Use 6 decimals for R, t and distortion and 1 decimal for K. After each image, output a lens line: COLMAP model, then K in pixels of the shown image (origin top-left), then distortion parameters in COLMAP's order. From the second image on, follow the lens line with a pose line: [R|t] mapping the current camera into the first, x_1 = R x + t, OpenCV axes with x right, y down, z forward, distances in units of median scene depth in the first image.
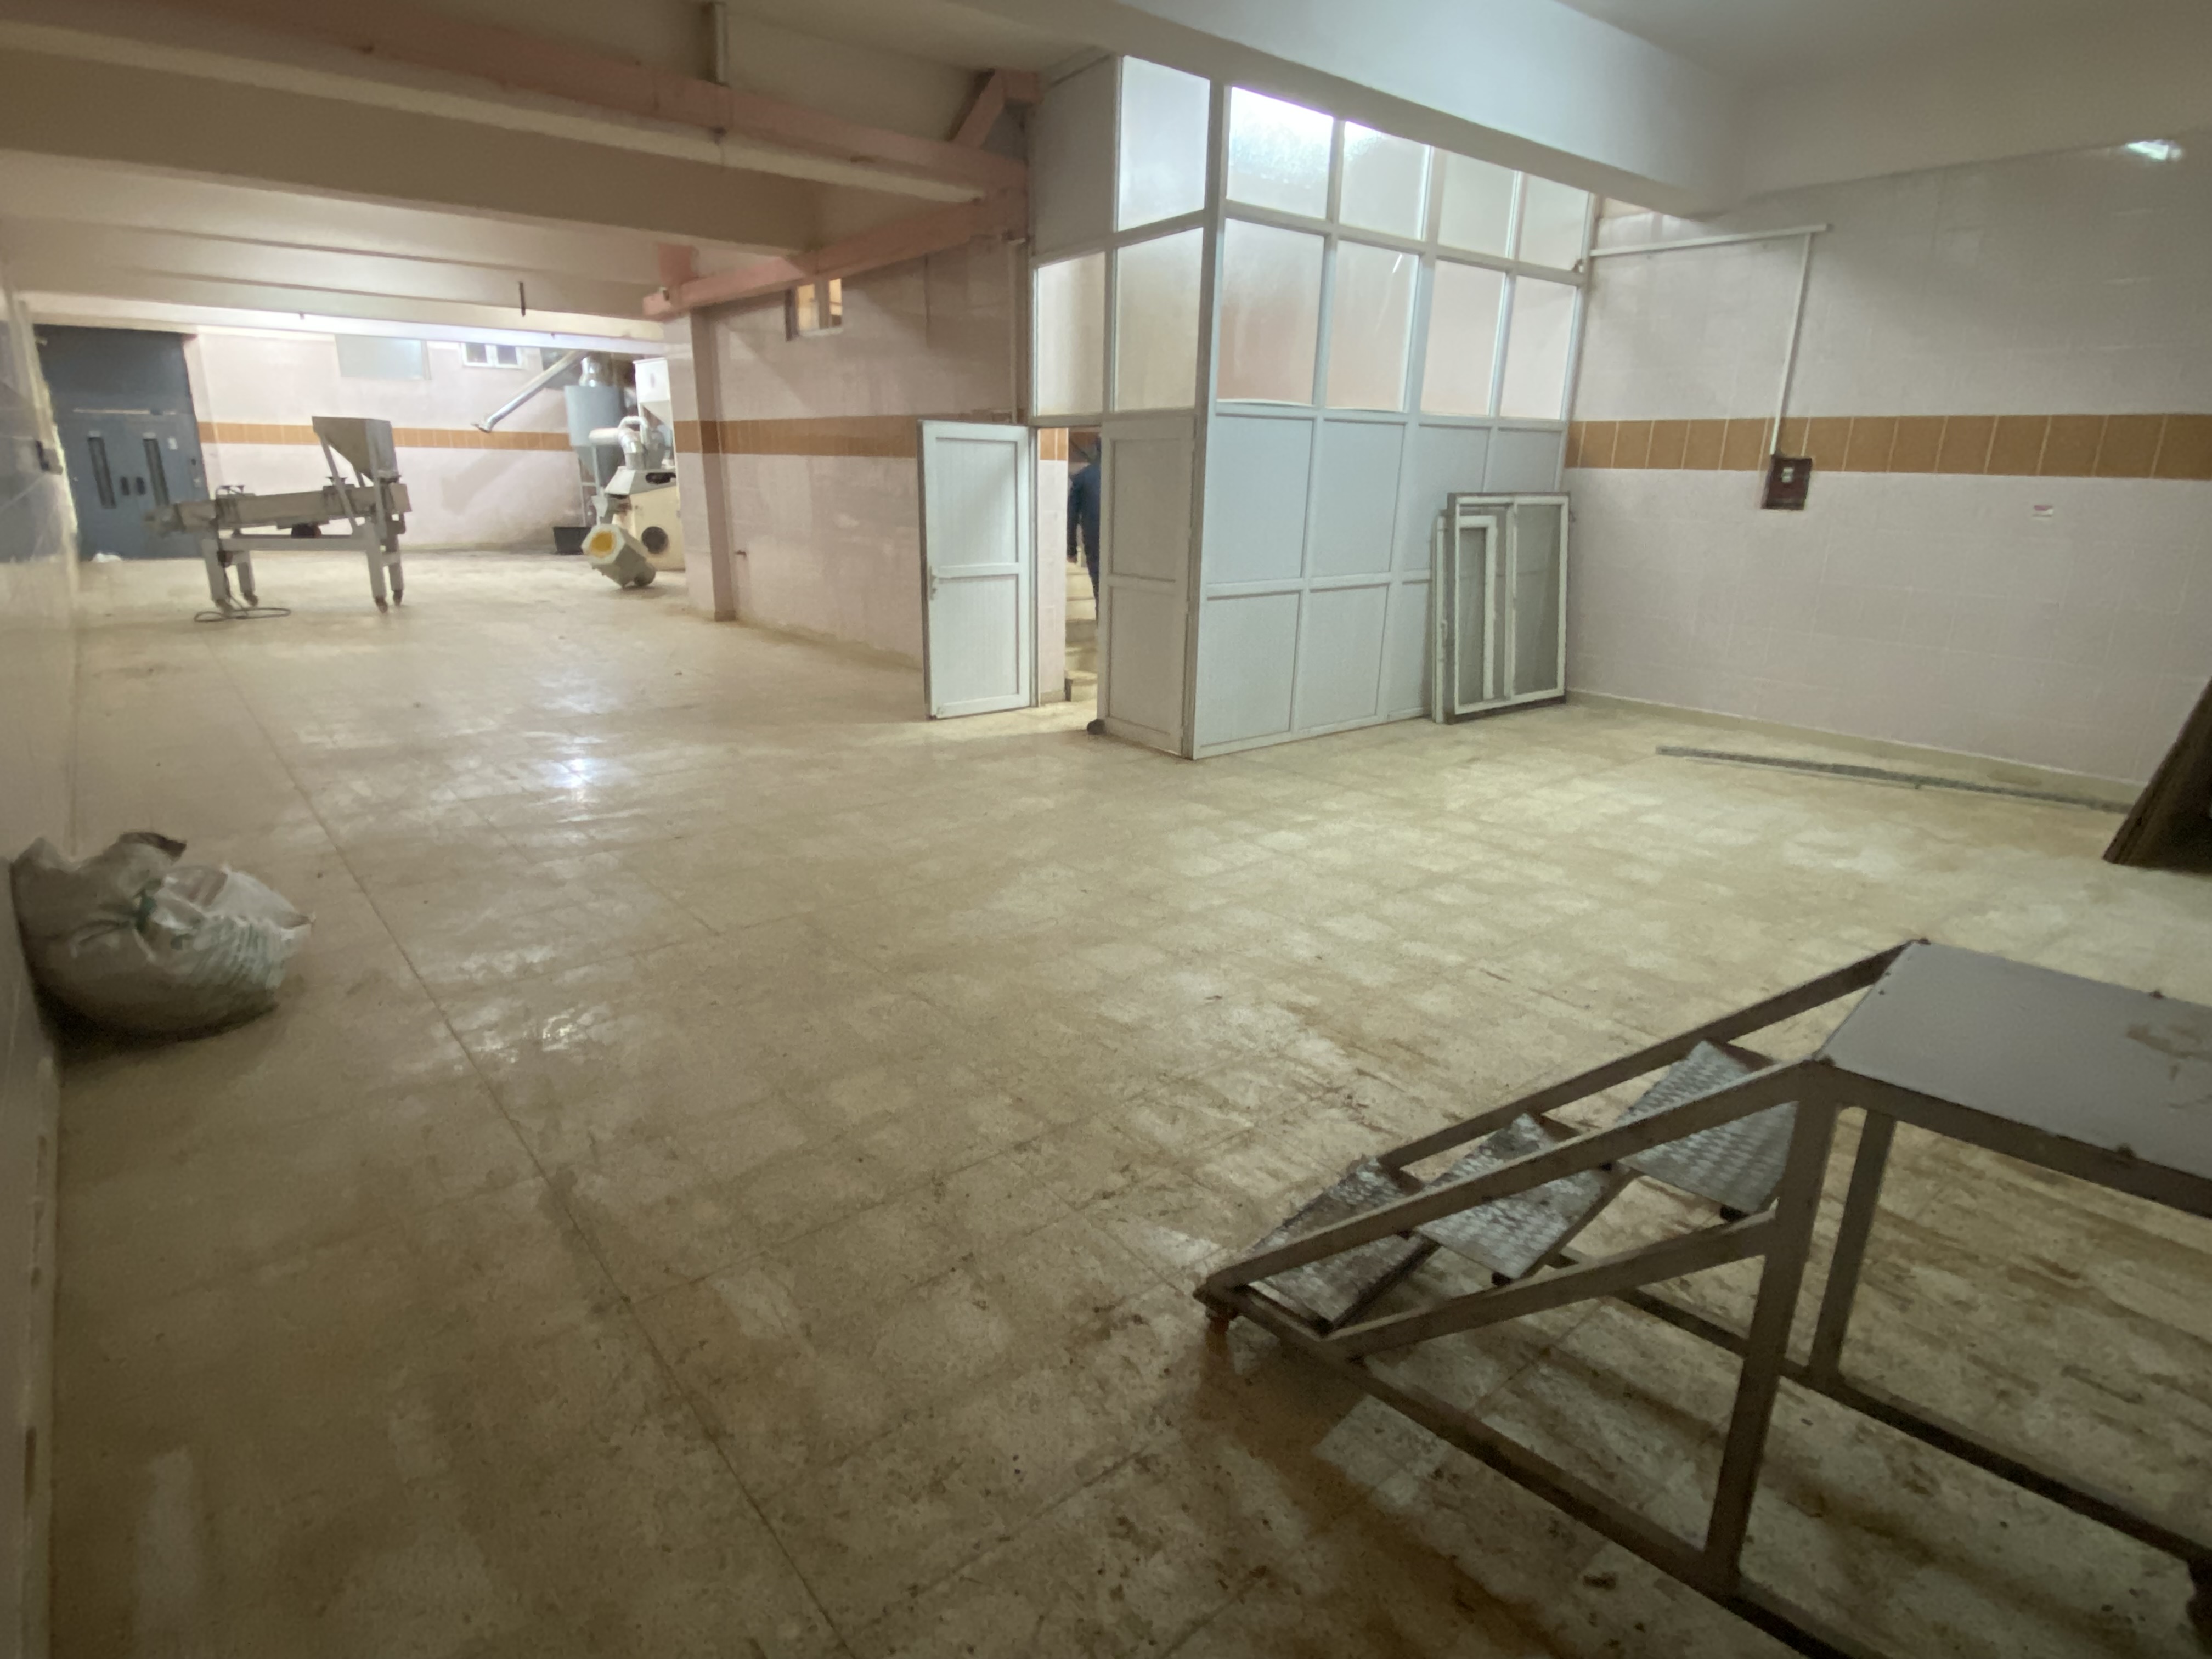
lens RADIAL K [[1166.2, 0, 1106.0], [0, 1166.2, 829.5], [0, 0, 1]] dist [0.056088, -0.044327]
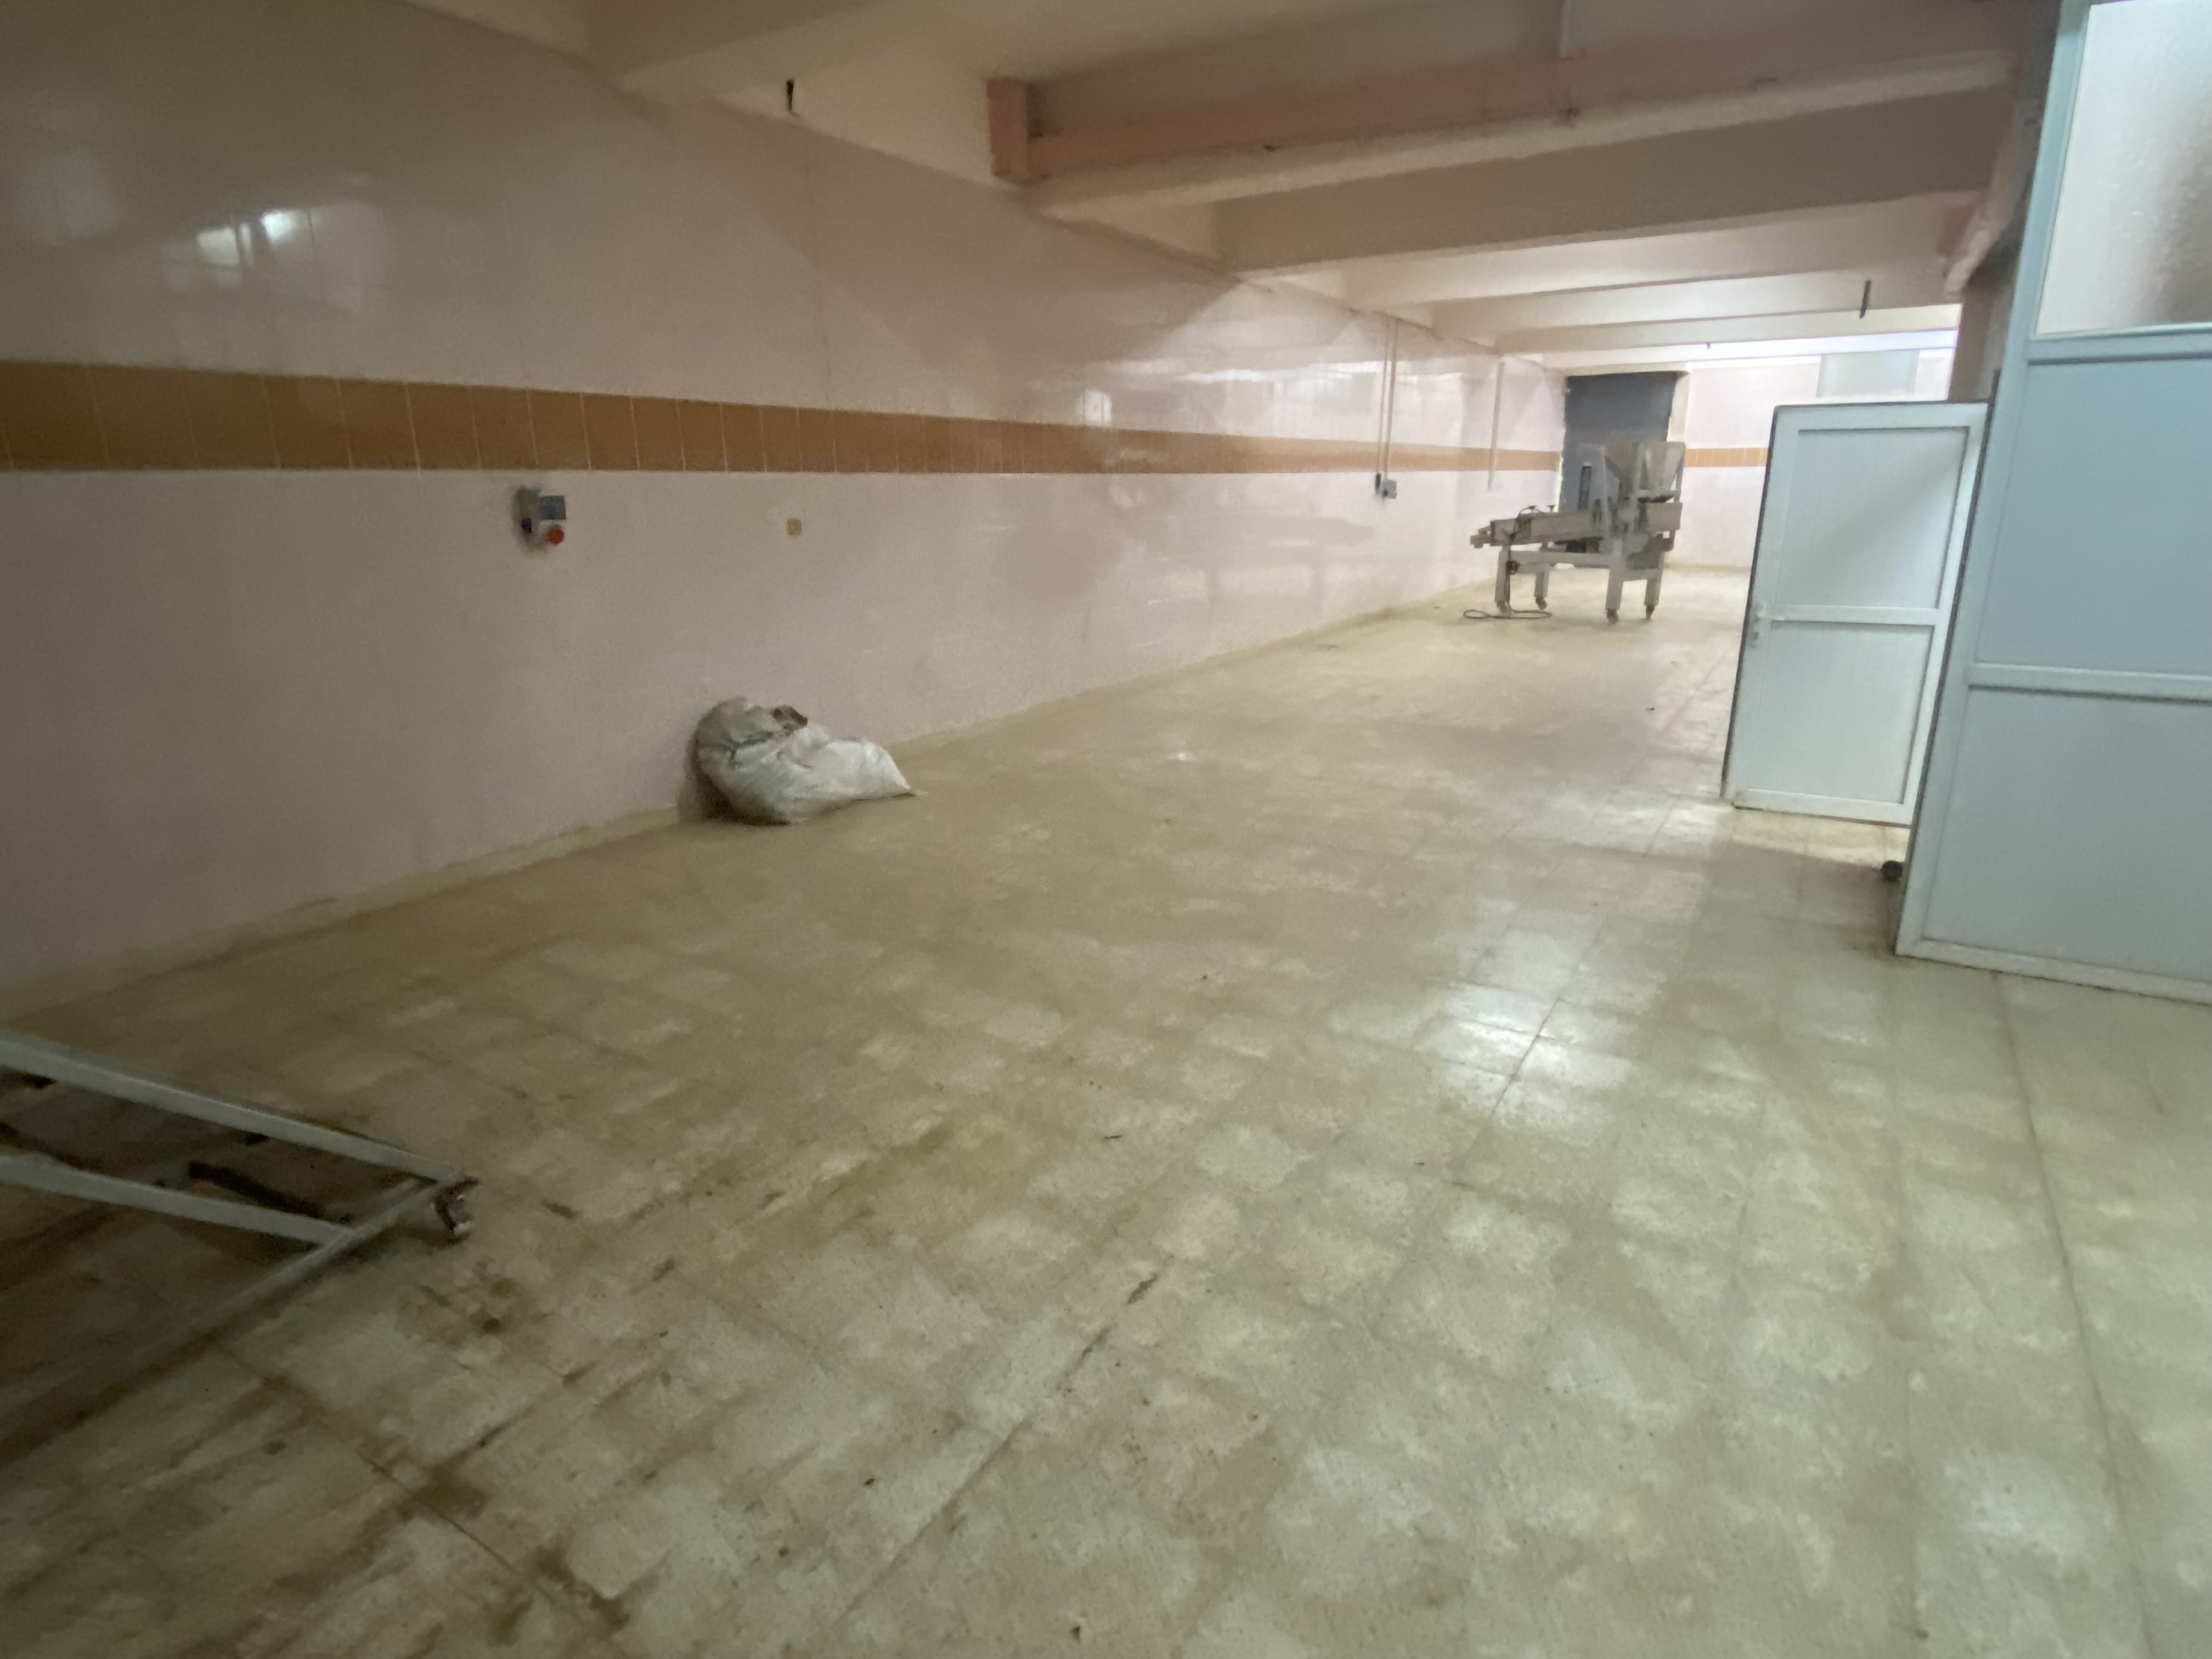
lens RADIAL K [[1174.1, 0, 1099.8], [0, 1174.1, 815.6], [0, 0, 1]] dist [0.060462, -0.060104]
pose [[0.328962, 0.237242, -0.914057, 0.683909], [-0.263619, 0.952520, 0.152350, -0.162061], [0.906801, 0.190846, 0.375885, 0.581046]]
